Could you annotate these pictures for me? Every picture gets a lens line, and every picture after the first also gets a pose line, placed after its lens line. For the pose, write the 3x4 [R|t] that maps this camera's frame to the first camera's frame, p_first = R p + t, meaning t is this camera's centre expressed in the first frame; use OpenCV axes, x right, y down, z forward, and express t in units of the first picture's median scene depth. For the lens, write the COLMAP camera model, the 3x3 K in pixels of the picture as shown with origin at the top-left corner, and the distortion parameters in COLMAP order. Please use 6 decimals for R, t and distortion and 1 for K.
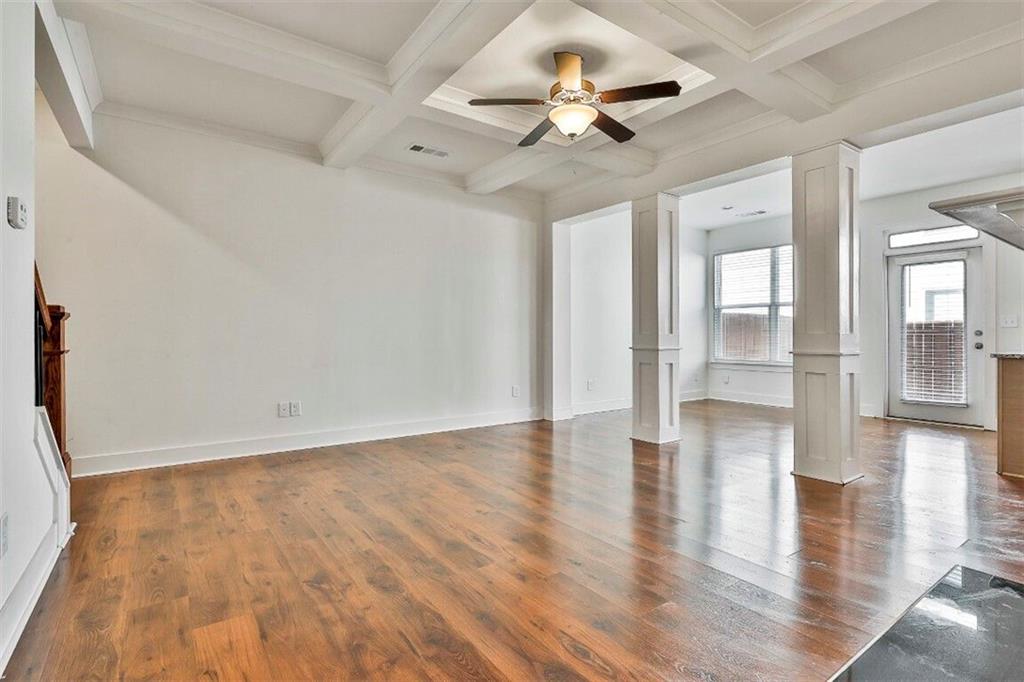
lens RADIAL K [[487.8, 0, 511.2], [0, 487.8, 336.4], [0, 0, 1]] dist [-0.002065, -0.000845]
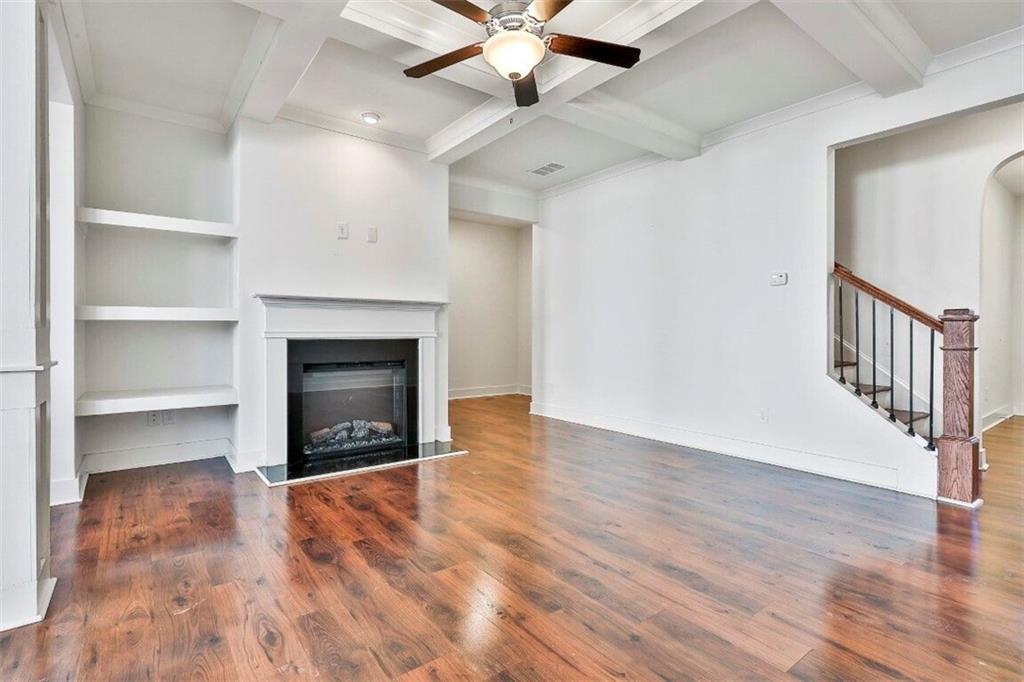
lens RADIAL K [[487.8, 0, 510.7], [0, 487.8, 331.5], [0, 0, 1]] dist [-0.002065, -0.000845]
pose [[-0.999416, -0.005683, -0.033703, 0.115143], [-0.005790, 0.999979, 0.003076, -0.005589], [0.033685, 0.003269, -0.999427, 1.297593]]
